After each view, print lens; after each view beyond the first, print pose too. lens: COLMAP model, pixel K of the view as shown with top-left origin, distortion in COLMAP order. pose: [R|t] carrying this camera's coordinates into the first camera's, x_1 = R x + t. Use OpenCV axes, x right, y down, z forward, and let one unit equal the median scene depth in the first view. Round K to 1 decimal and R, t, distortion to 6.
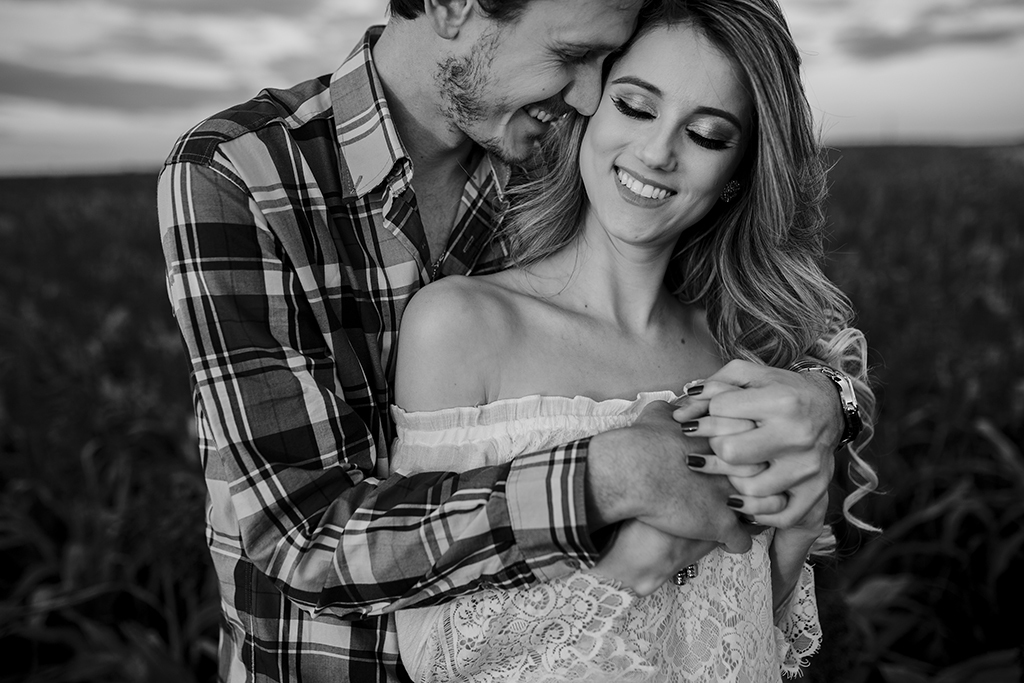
lens RADIAL K [[1045.0, 0, 547.1], [0, 1045.0, 344.1], [0, 0, 1]] dist [0.233858, -0.855943]
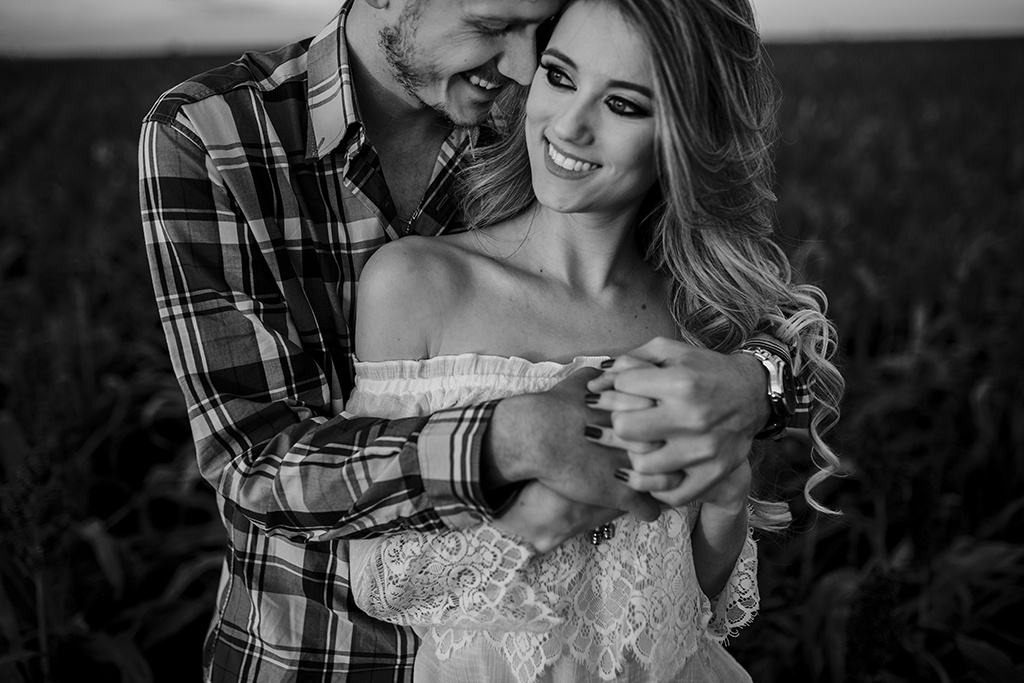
lens RADIAL K [[1045.0, 0, 547.1], [0, 1045.0, 344.1], [0, 0, 1]] dist [0.233858, -0.855943]
pose [[0.965642, 0.082167, -0.246546, 0.338150], [-0.065386, 0.994999, 0.075512, -0.047225], [0.251517, -0.056797, 0.966185, 0.010066]]
